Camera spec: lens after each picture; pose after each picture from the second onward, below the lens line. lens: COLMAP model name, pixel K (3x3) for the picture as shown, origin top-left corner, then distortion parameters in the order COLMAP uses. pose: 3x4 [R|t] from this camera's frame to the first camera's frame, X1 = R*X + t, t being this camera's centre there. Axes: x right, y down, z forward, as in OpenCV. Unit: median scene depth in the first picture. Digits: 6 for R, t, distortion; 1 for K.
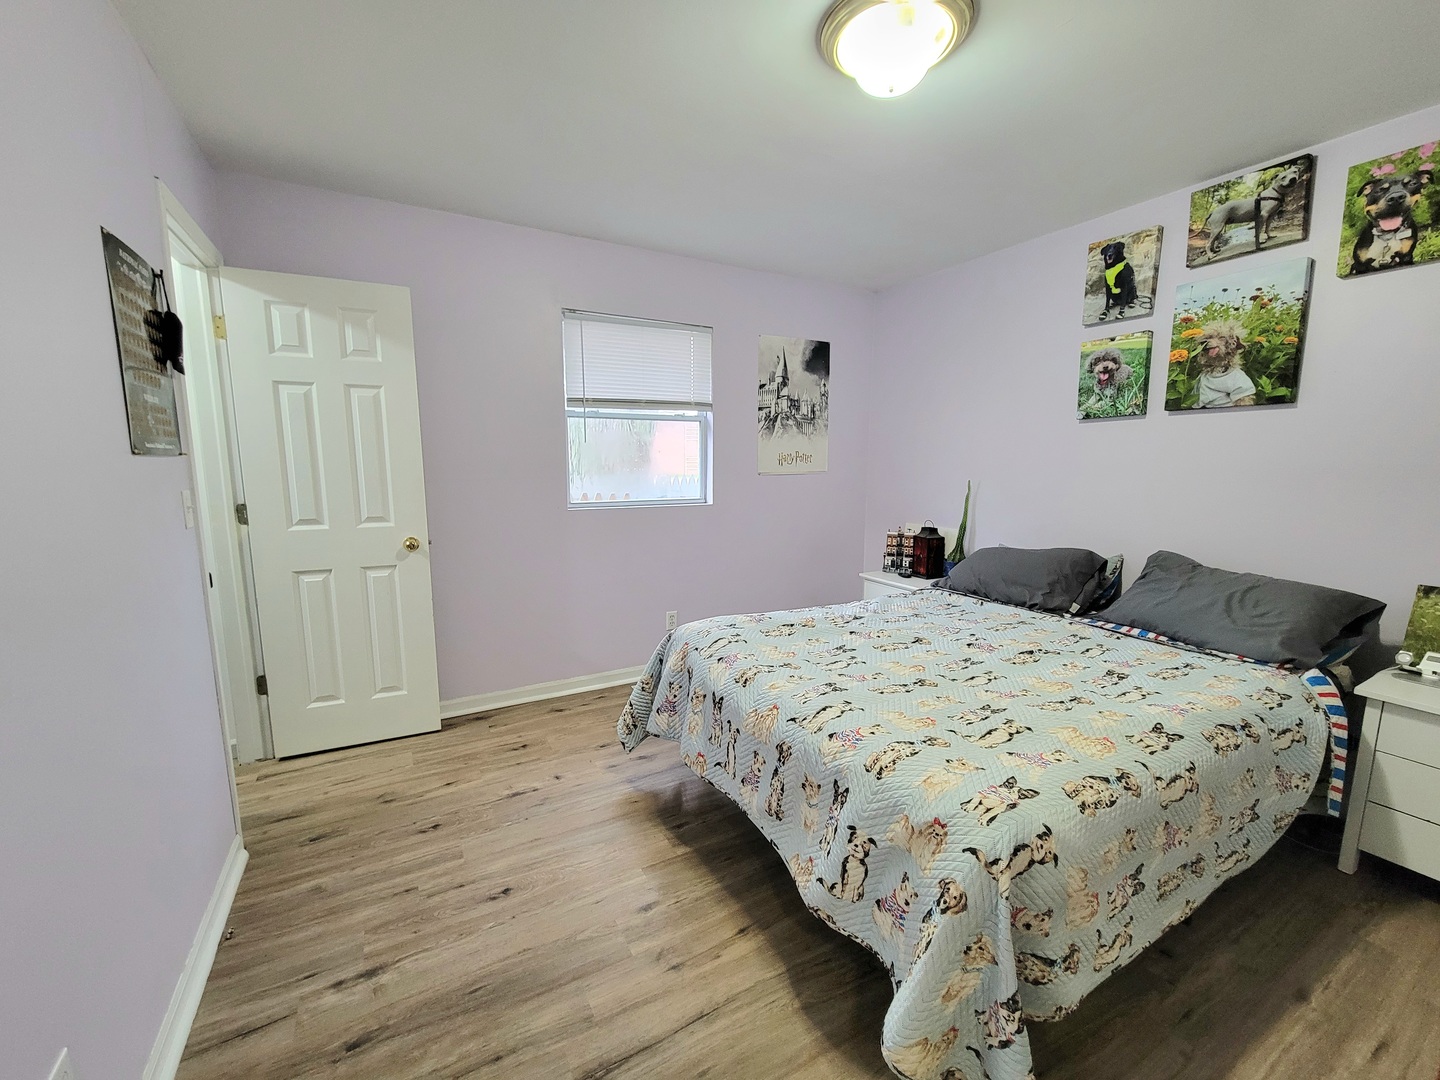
lens RADIAL K [[597.7, 0, 708.5], [0, 597.7, 541.8], [0, 0, 1]] dist [-0.000468, -0.002625]
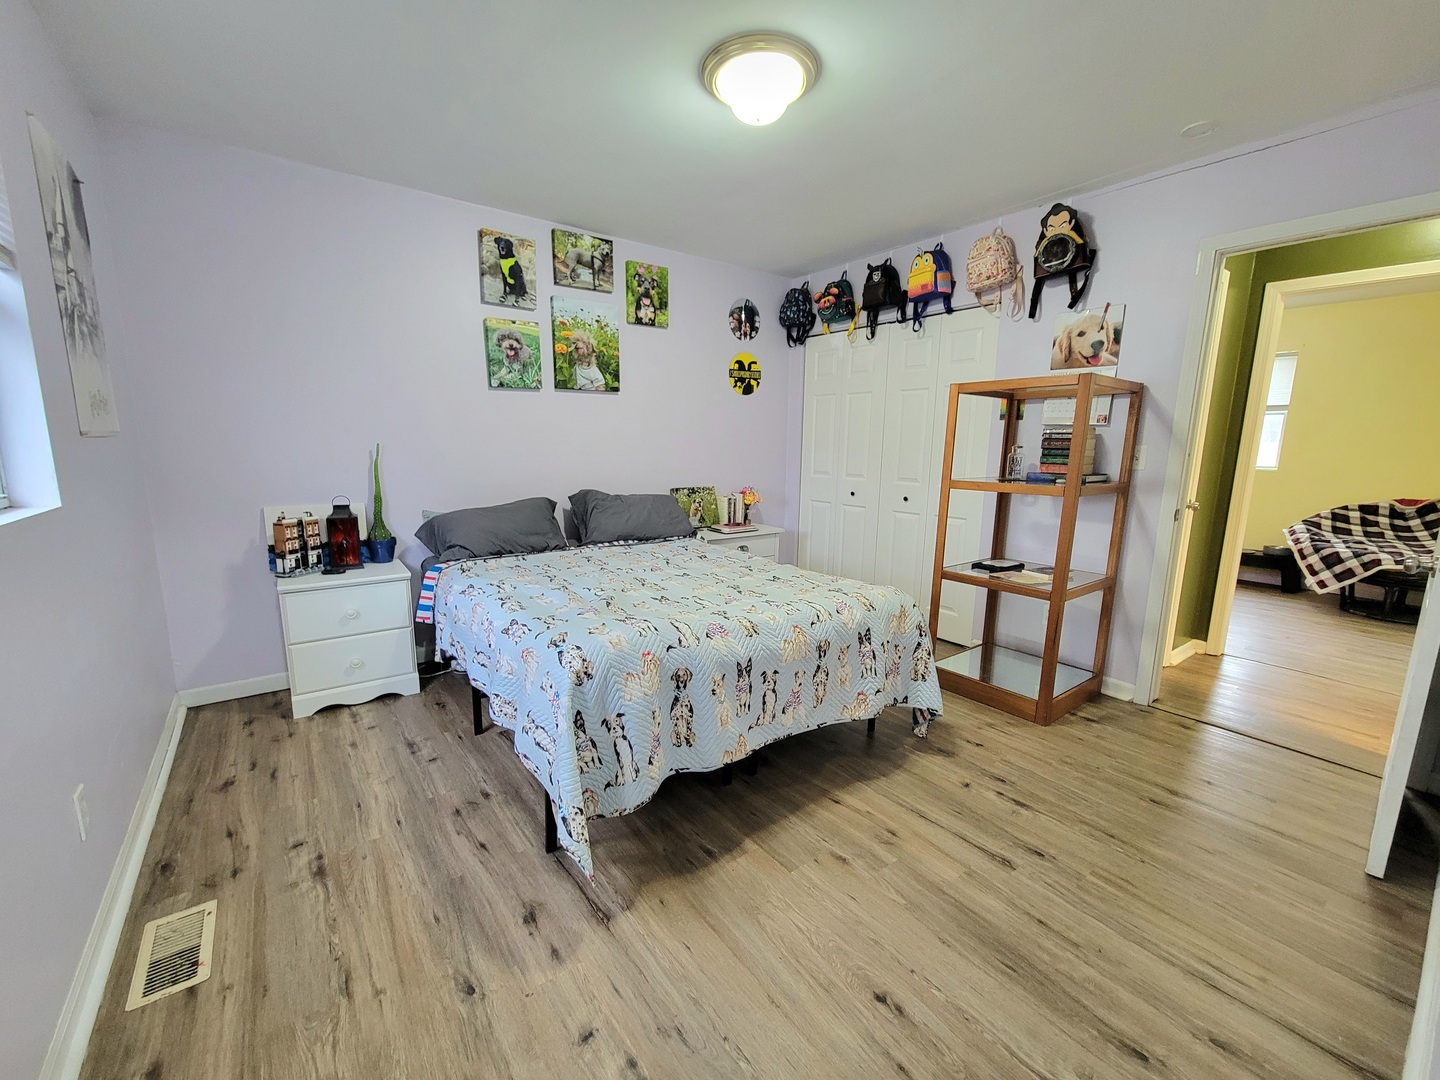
lens RADIAL K [[597.7, 0, 711.5], [0, 597.7, 545.9], [0, 0, 1]] dist [-0.000468, -0.002625]
pose [[-0.154854, -0.169335, 0.973317, -0.707066], [0.125825, 0.973797, 0.189438, -0.087654], [-0.979892, 0.151803, -0.129490, 0.932305]]
